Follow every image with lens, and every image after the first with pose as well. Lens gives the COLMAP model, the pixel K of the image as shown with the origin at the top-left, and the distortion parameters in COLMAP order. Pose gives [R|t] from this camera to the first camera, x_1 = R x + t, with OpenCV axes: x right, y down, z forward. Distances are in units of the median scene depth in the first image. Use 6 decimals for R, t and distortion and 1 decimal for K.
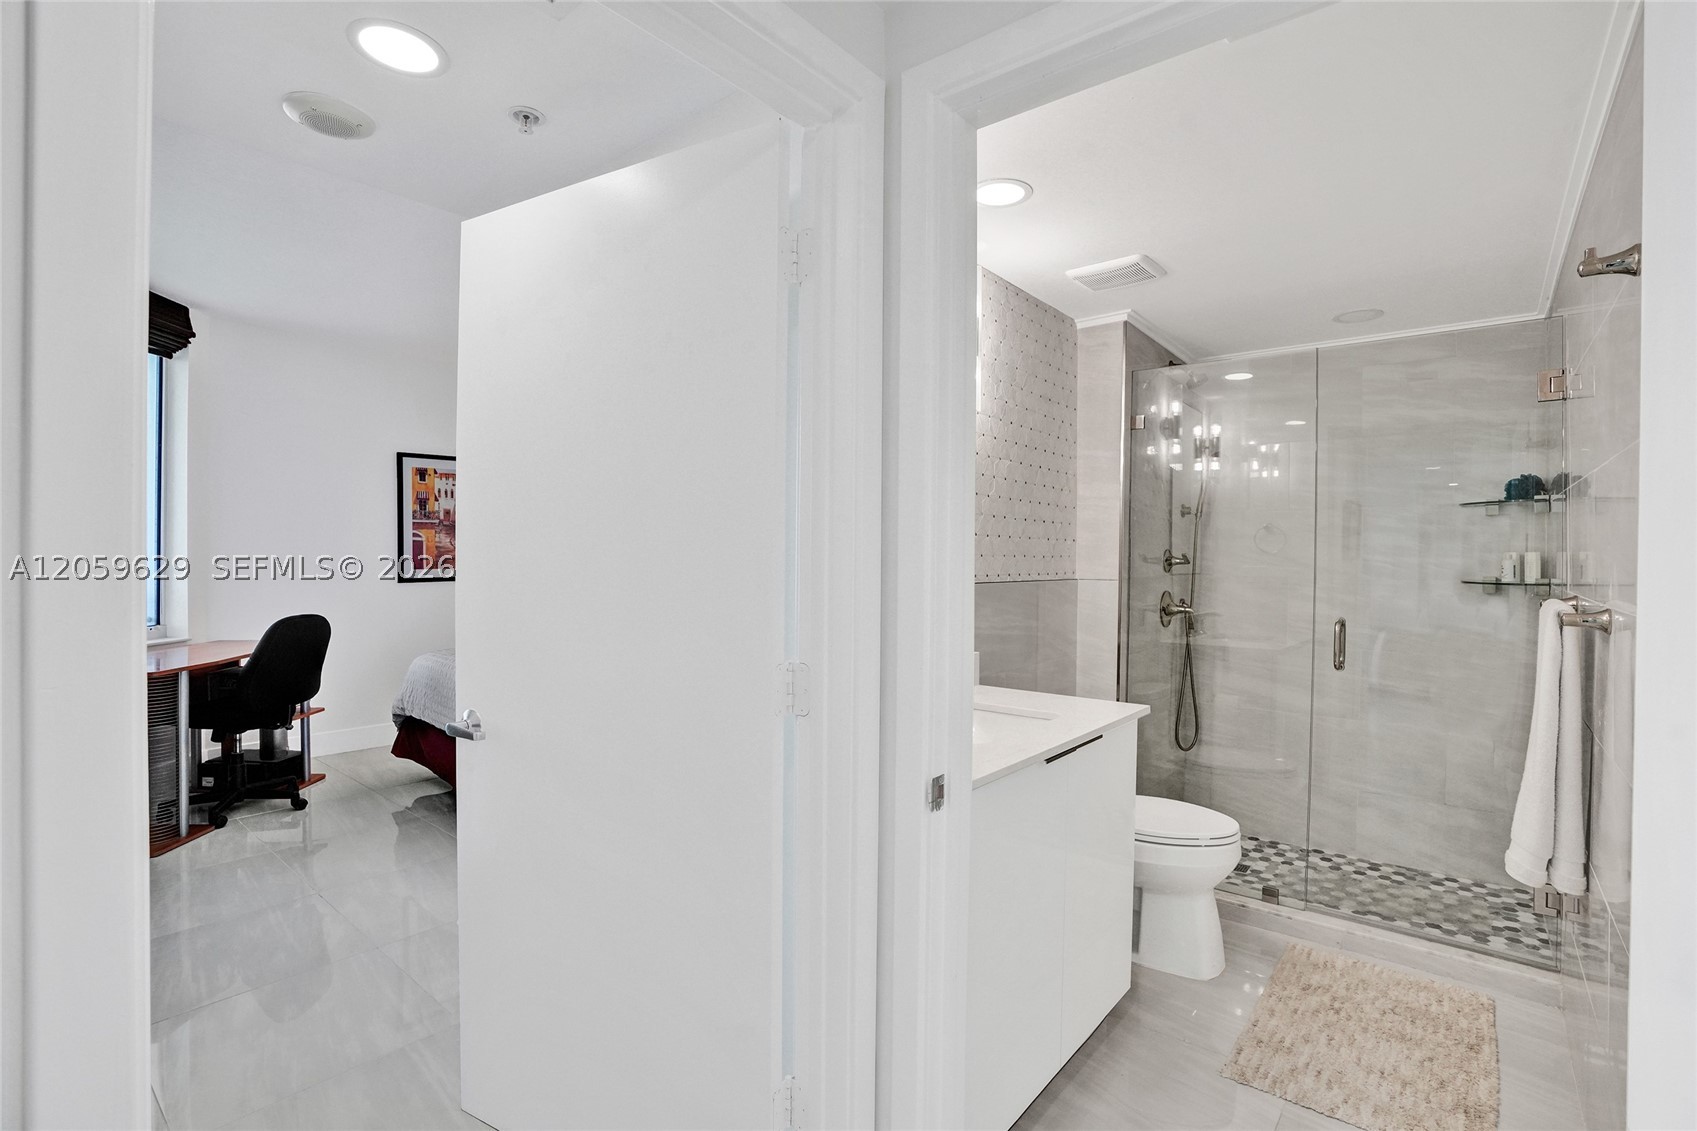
lens RADIAL K [[789.5, 0, 850.3], [0, 789.5, 561.7], [0, 0, 1]] dist [-0.062142, 0.021467]
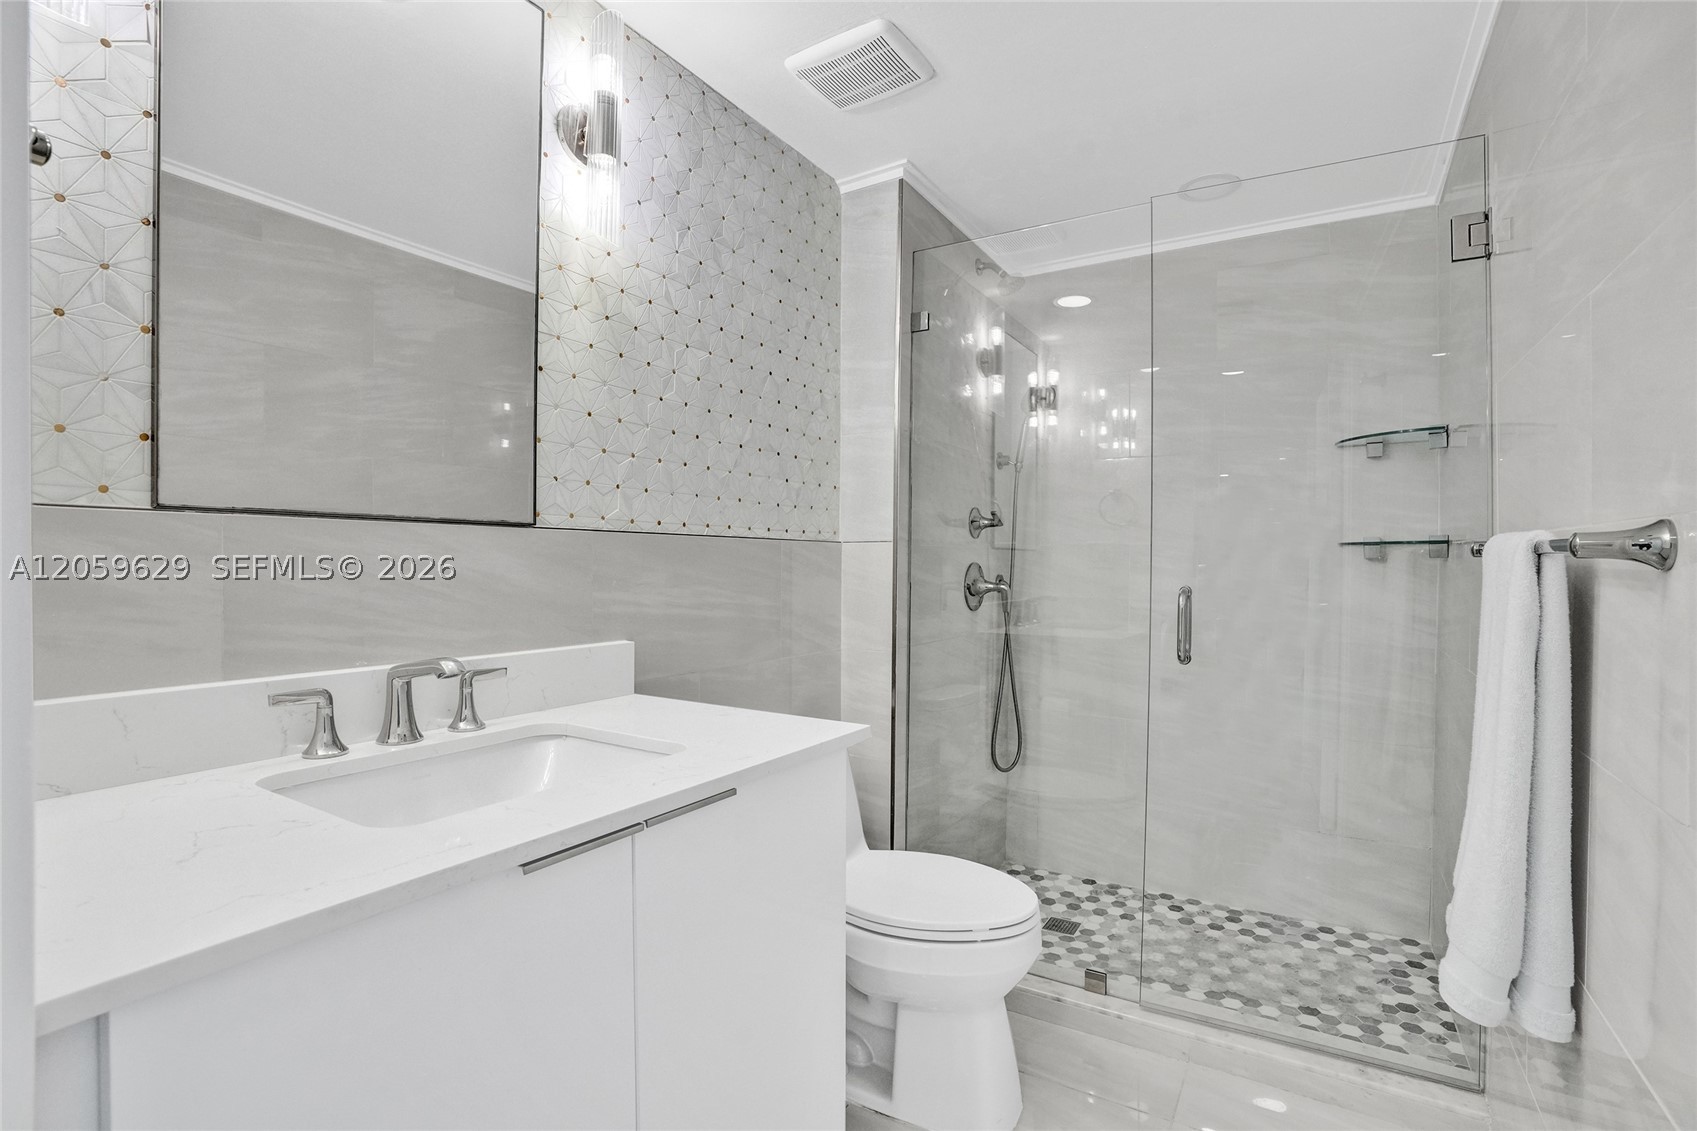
lens RADIAL K [[789.5, 0, 849.9], [0, 789.5, 569.8], [0, 0, 1]] dist [-0.062142, 0.021467]
pose [[0.990625, -0.004227, 0.136545, 0.204155], [0.003870, 0.999988, 0.002882, 0.046445], [-0.136555, -0.002326, 0.990630, 0.294984]]
